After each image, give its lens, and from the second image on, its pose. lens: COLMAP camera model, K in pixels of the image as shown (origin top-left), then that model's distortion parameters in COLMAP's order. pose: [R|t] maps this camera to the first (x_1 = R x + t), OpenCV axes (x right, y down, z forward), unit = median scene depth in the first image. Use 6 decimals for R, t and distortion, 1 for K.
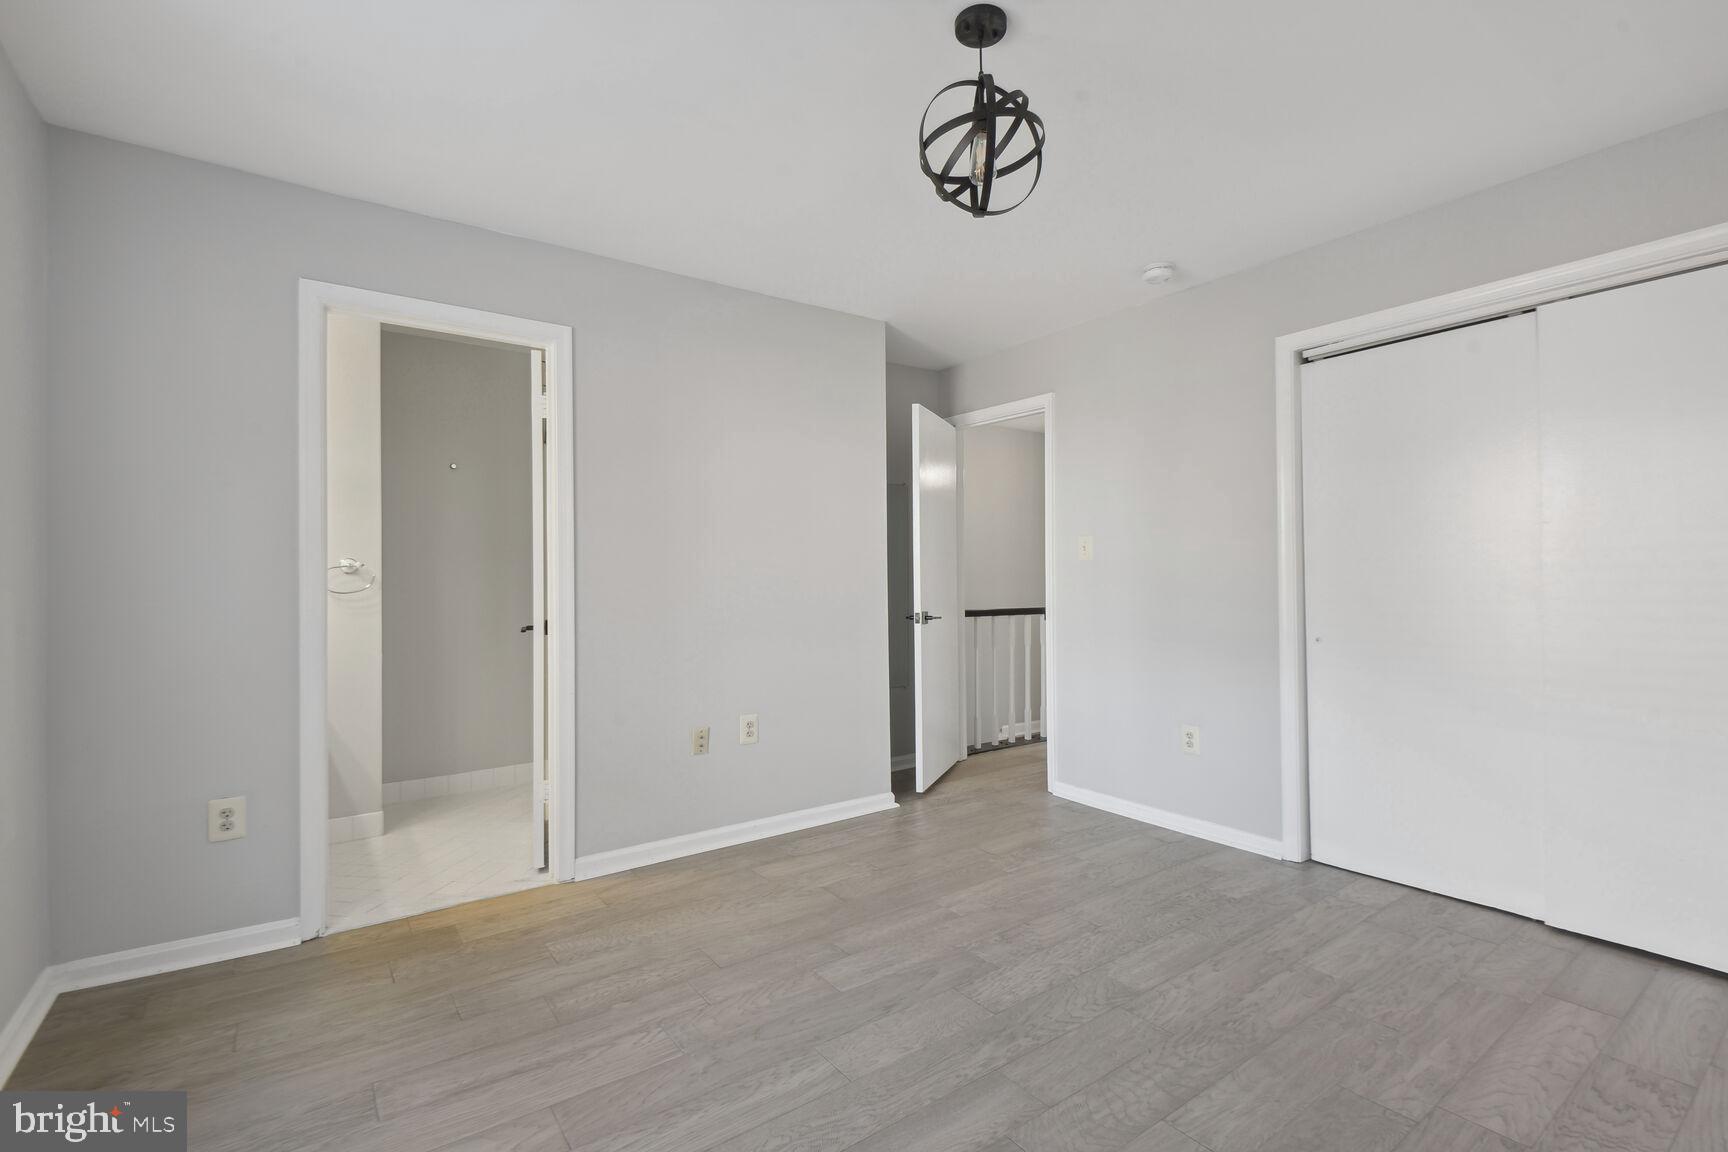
lens RADIAL K [[792.4, 0, 863.3], [0, 792.4, 576.4], [0, 0, 1]] dist [0.021276, -0.013789]
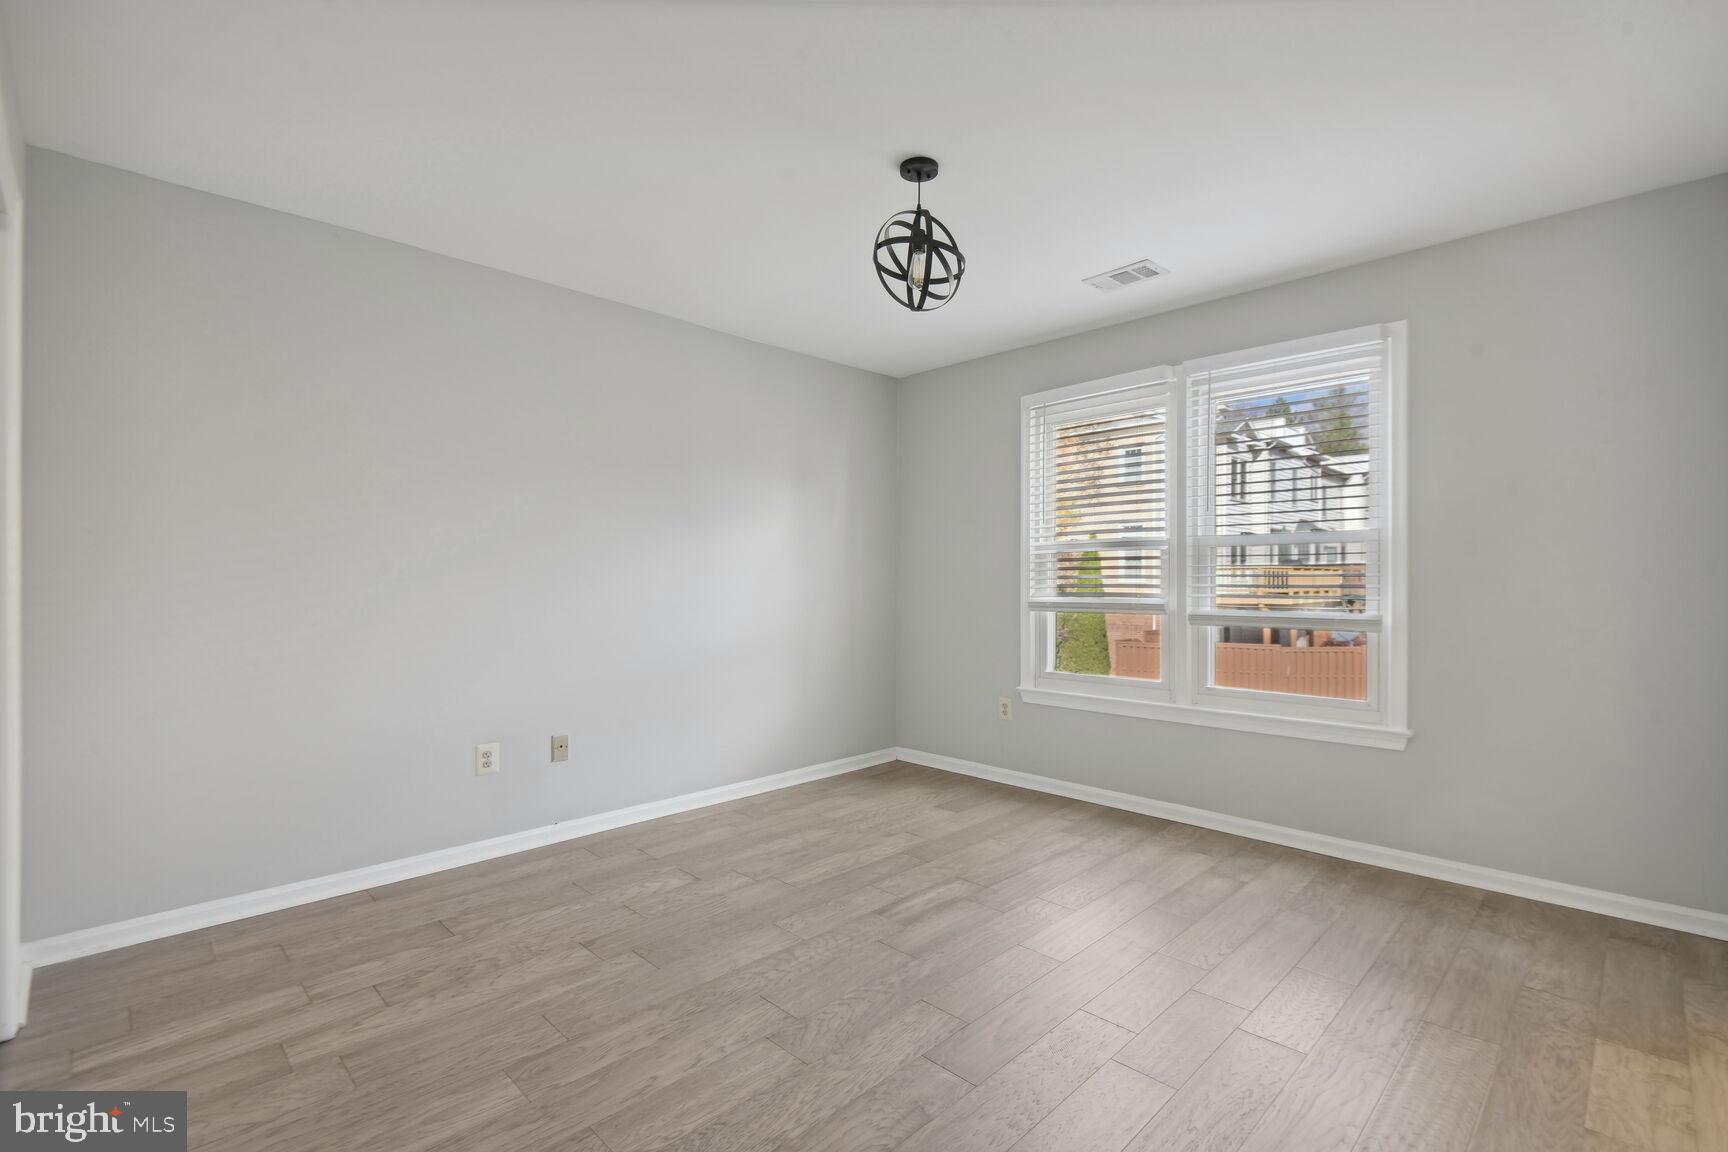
lens RADIAL K [[792.4, 0, 869.8], [0, 792.4, 577.3], [0, 0, 1]] dist [0.021276, -0.013789]
pose [[-0.987162, 0.006143, -0.159603, 0.379929], [0.007460, 0.999943, -0.007656, 0.008187], [0.159547, -0.008748, -0.987152, 1.946841]]
